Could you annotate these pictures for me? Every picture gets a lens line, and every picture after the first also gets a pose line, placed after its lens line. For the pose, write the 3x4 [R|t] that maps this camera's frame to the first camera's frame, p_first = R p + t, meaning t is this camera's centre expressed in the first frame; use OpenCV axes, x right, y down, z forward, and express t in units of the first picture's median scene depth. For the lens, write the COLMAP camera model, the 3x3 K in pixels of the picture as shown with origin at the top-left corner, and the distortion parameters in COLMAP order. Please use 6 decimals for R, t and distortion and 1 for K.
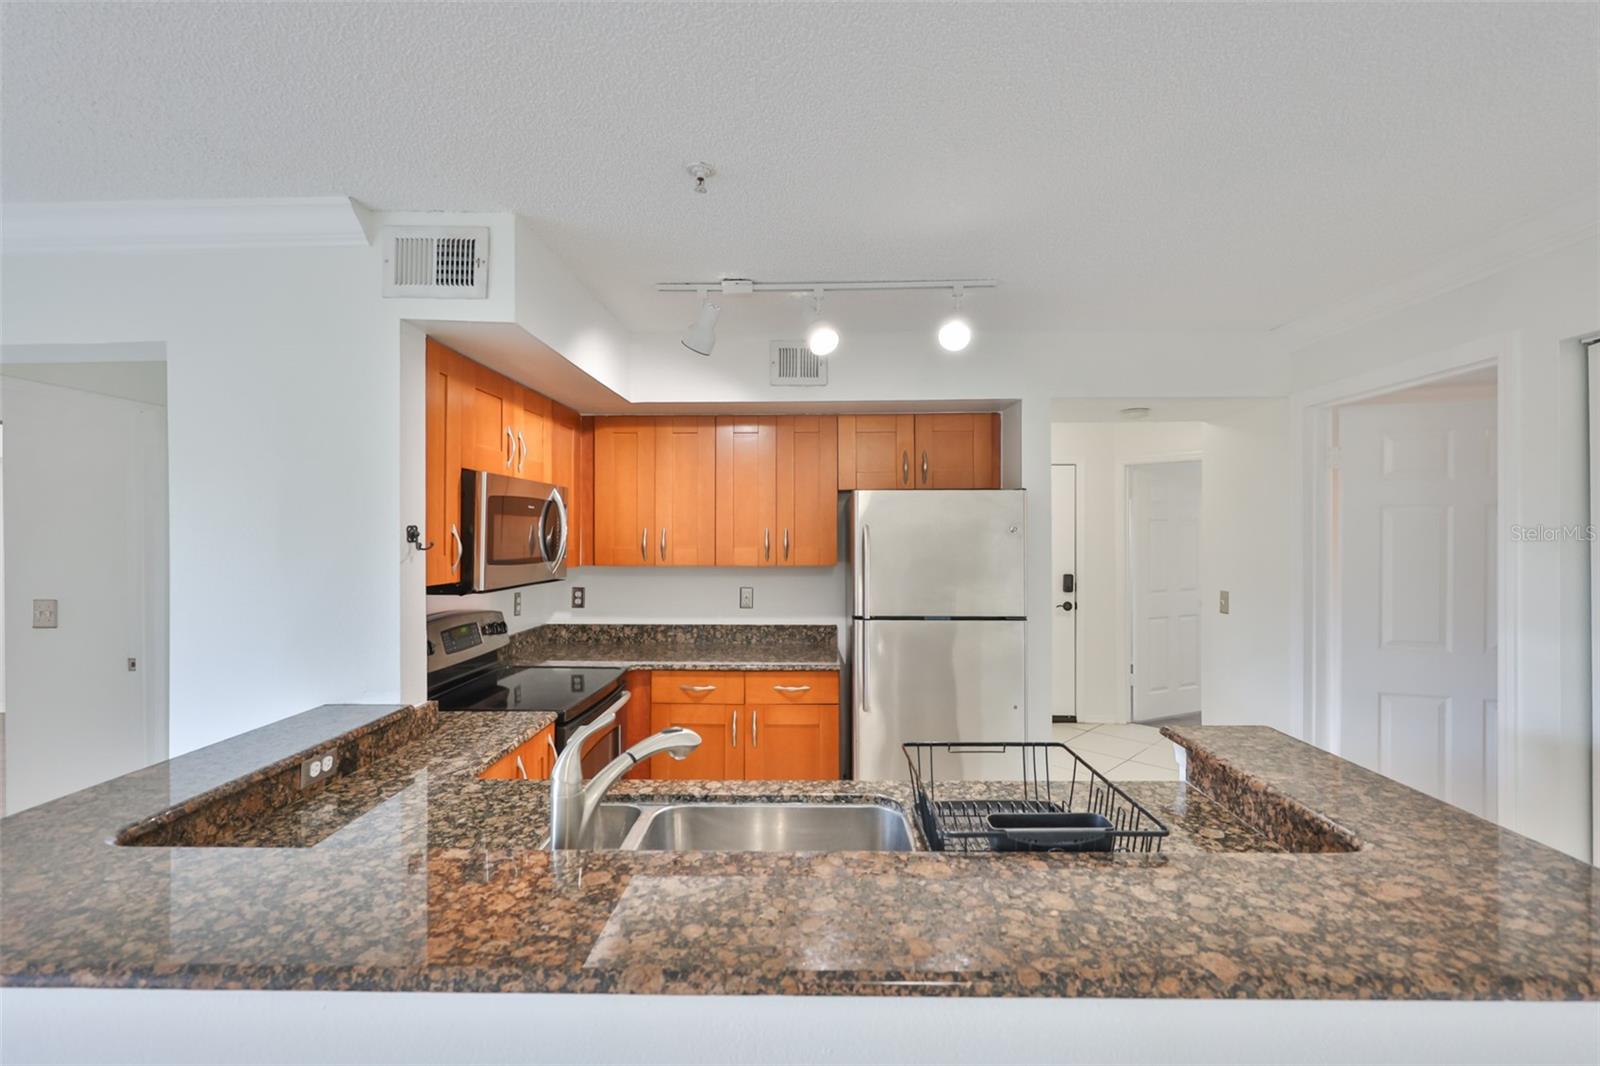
lens RADIAL K [[699.1, 0, 801.9], [0, 699.1, 530.0], [0, 0, 1]] dist [0.000615, -0.000345]
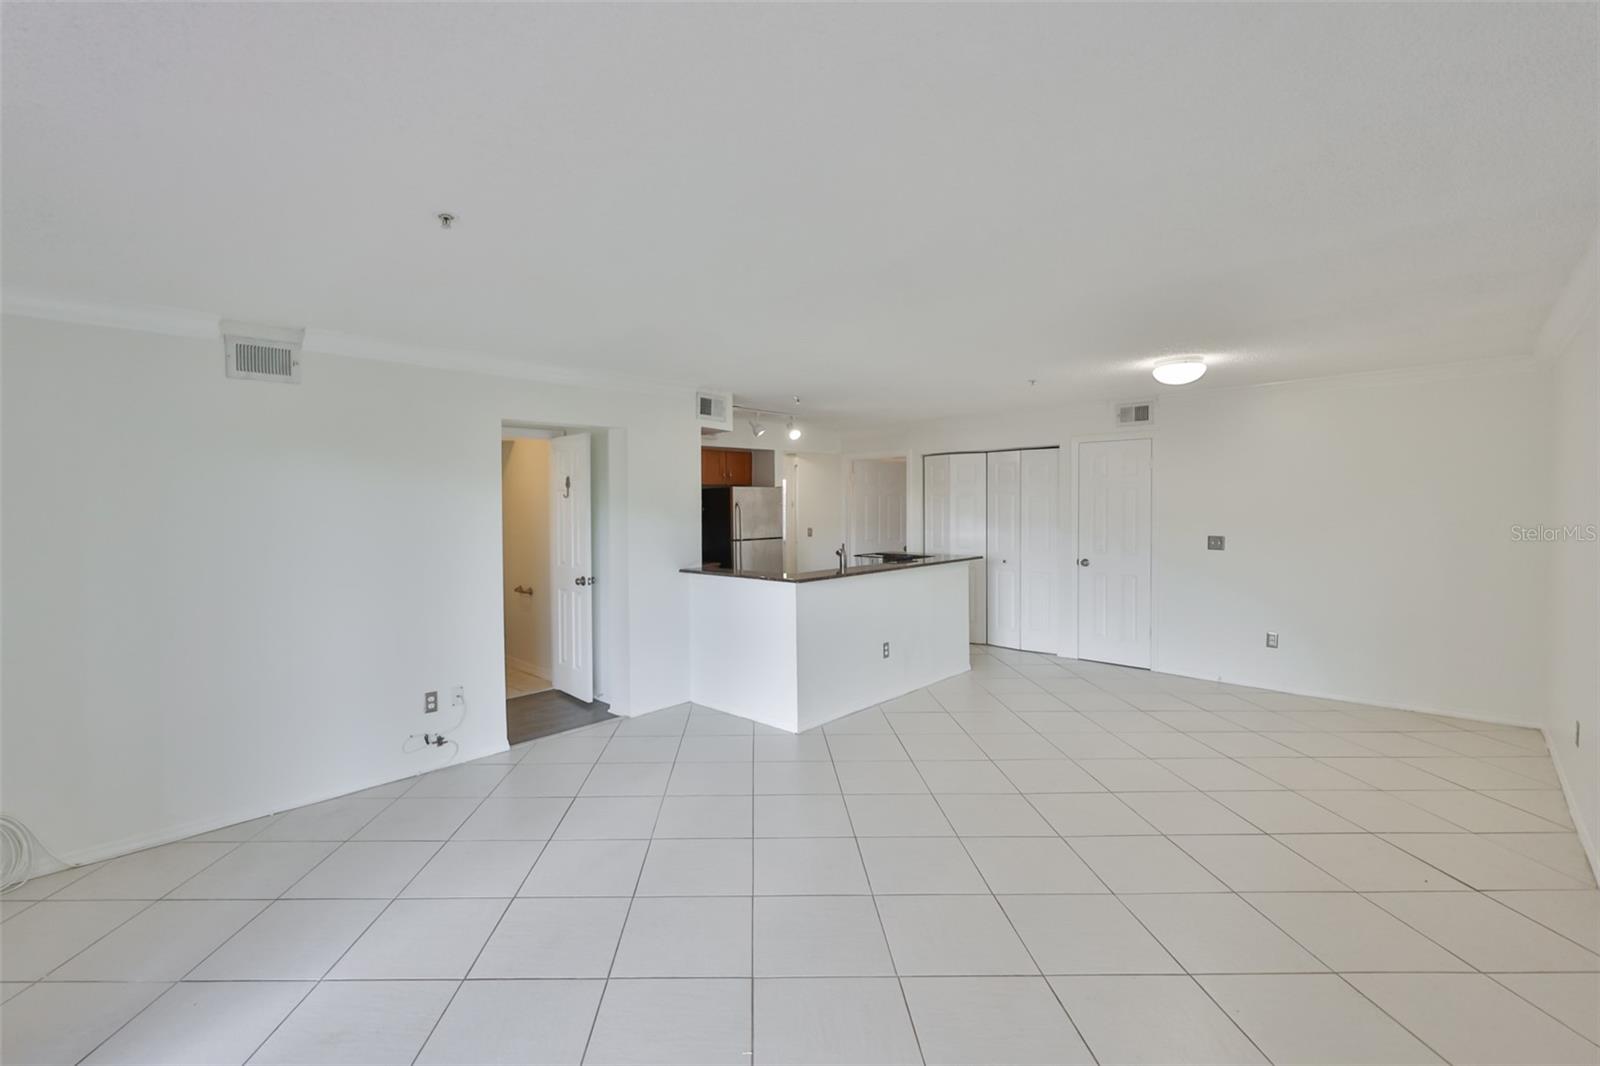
lens RADIAL K [[695.2, 0, 781.4], [0, 695.2, 530.5], [0, 0, 1]] dist [0.001478, 0.000579]
pose [[0.668918, -0.032562, 0.742623, -1.534969], [0.005878, 0.999241, 0.038519, 0.001891], [-0.743313, -0.021401, 0.668601, -0.681919]]
